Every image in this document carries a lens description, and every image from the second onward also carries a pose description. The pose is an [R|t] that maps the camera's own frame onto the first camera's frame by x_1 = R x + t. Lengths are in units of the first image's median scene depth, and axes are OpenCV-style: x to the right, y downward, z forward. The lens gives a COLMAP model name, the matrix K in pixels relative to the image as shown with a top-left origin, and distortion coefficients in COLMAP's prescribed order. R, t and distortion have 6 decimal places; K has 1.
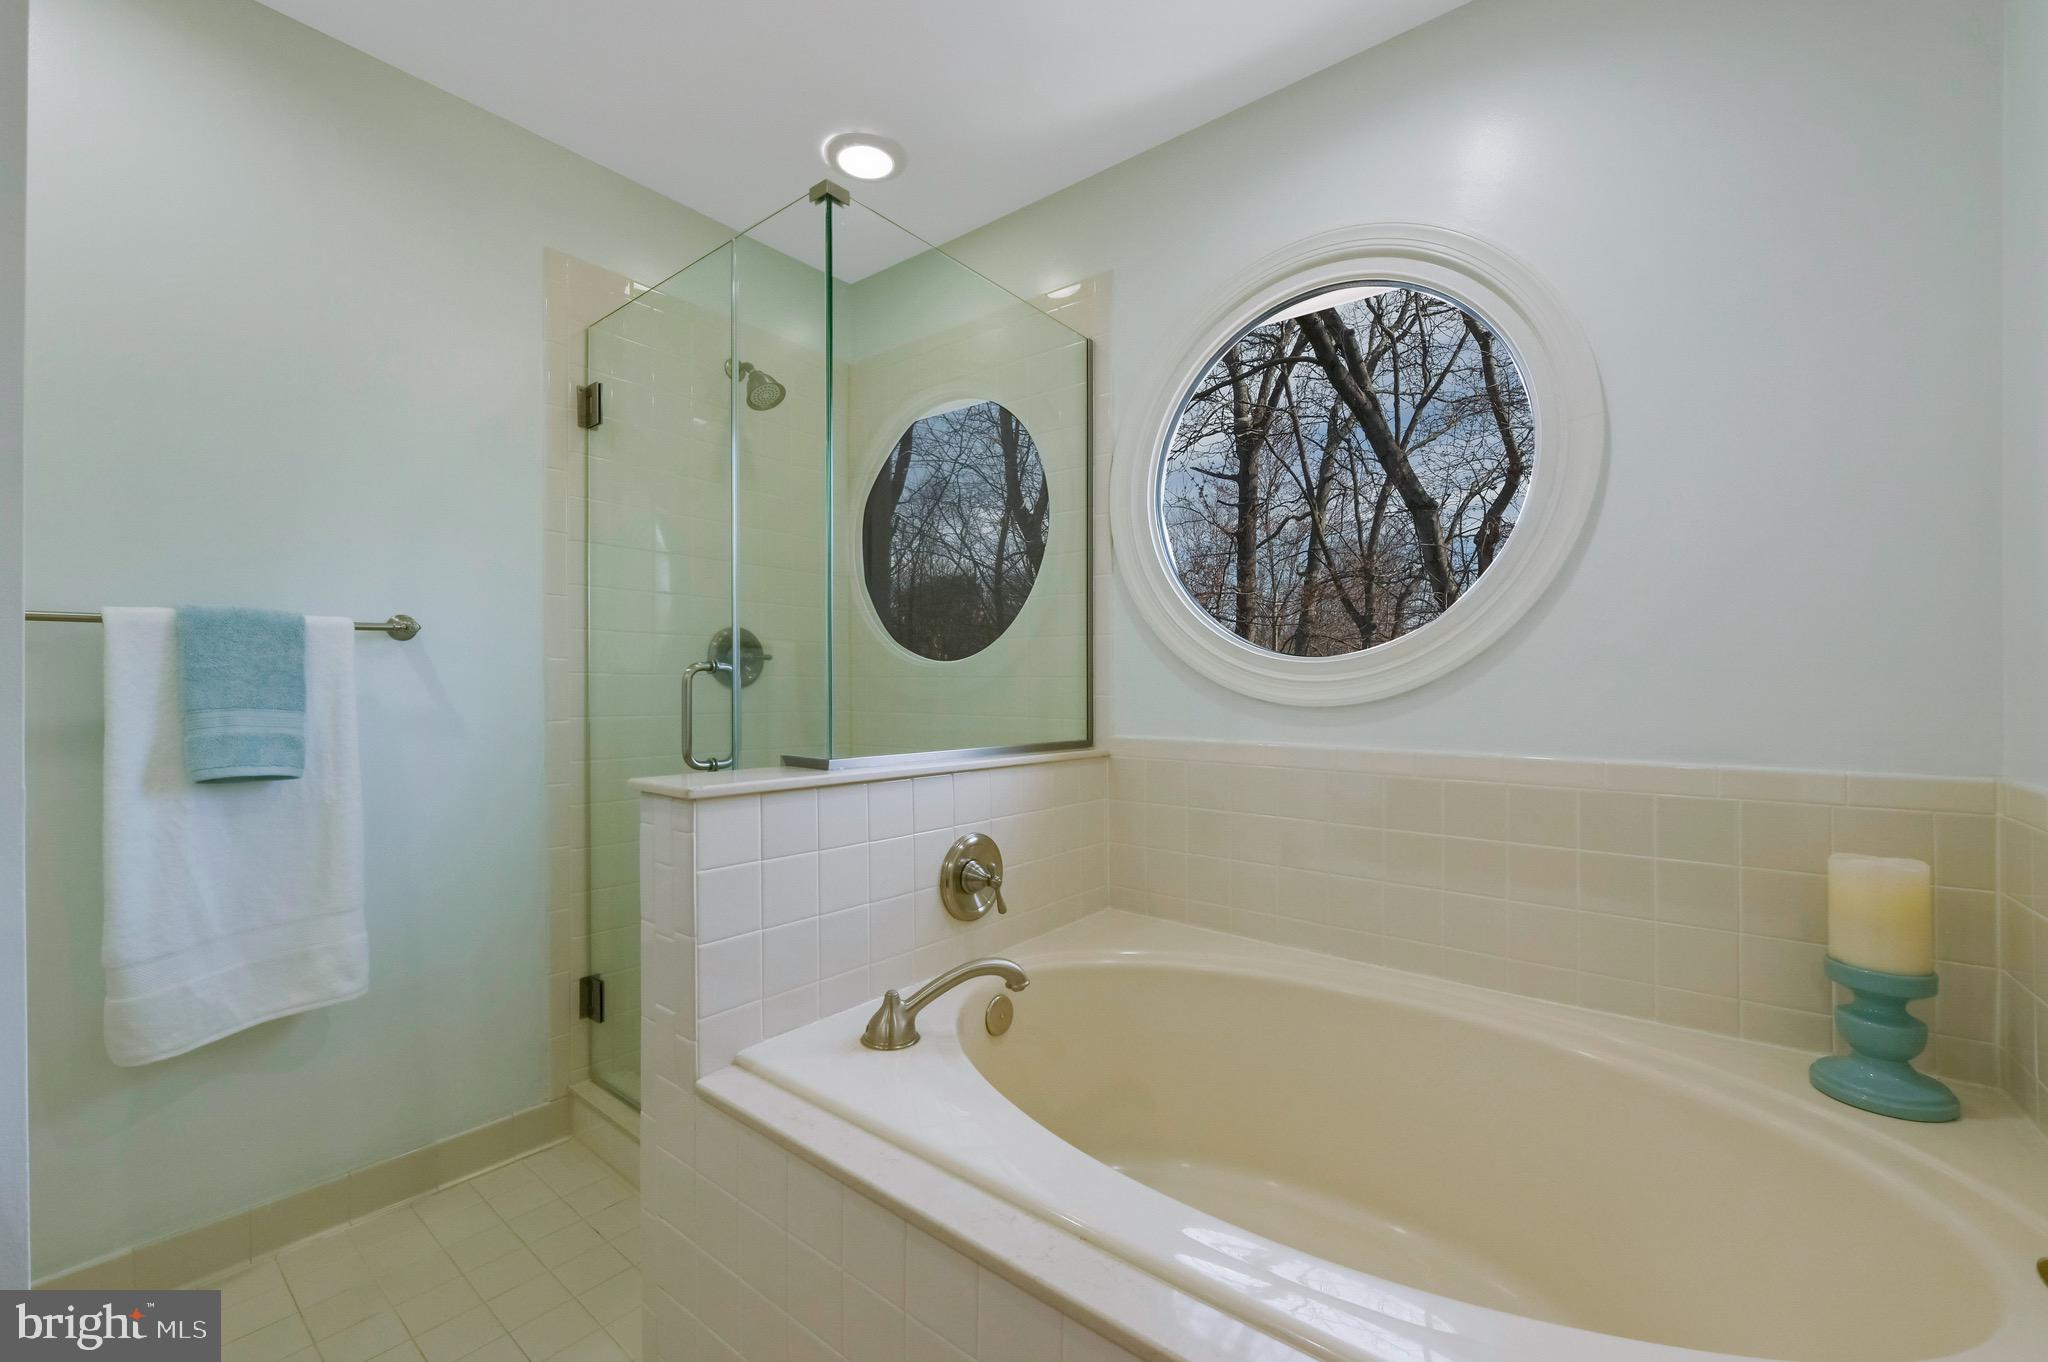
lens RADIAL K [[830.6, 0, 1037.6], [0, 830.6, 696.2], [0, 0, 1]] dist [-0.012189, 0.000899]
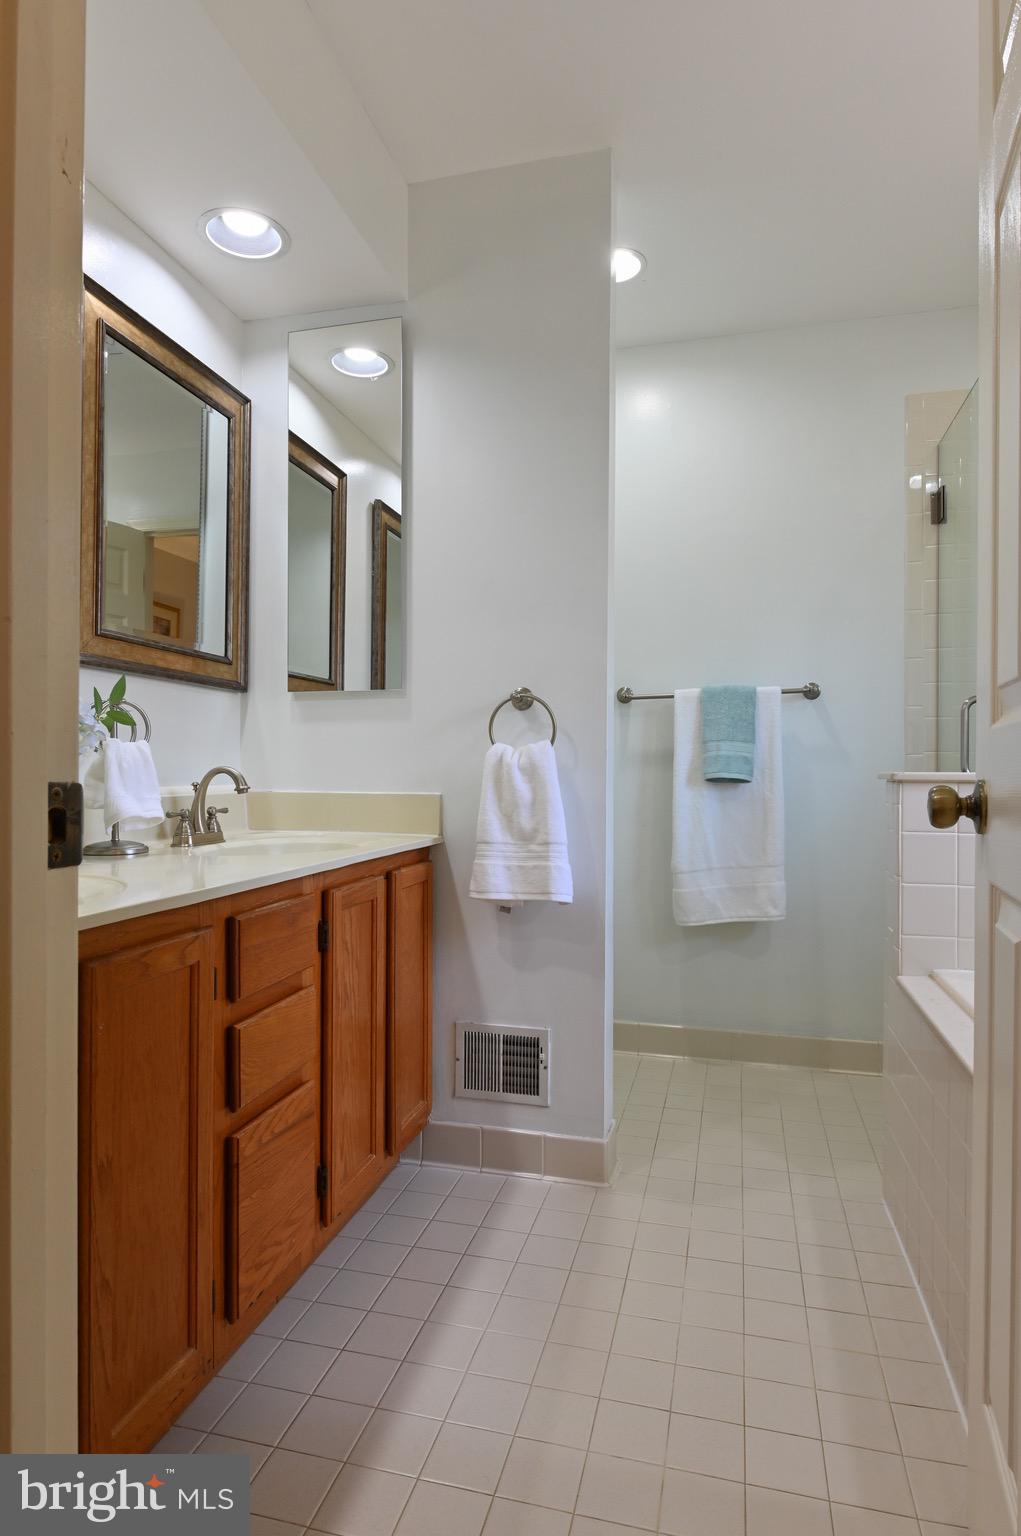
lens RADIAL K [[864.0, 0, 506.6], [0, 864.0, 773.1], [0, 0, 1]] dist [0.004628, 0.000421]
pose [[0.399034, -0.005493, -0.916920, 0.540543], [-0.007913, 0.999924, -0.009434, 0.101885], [0.916902, 0.011020, 0.398960, -0.176943]]
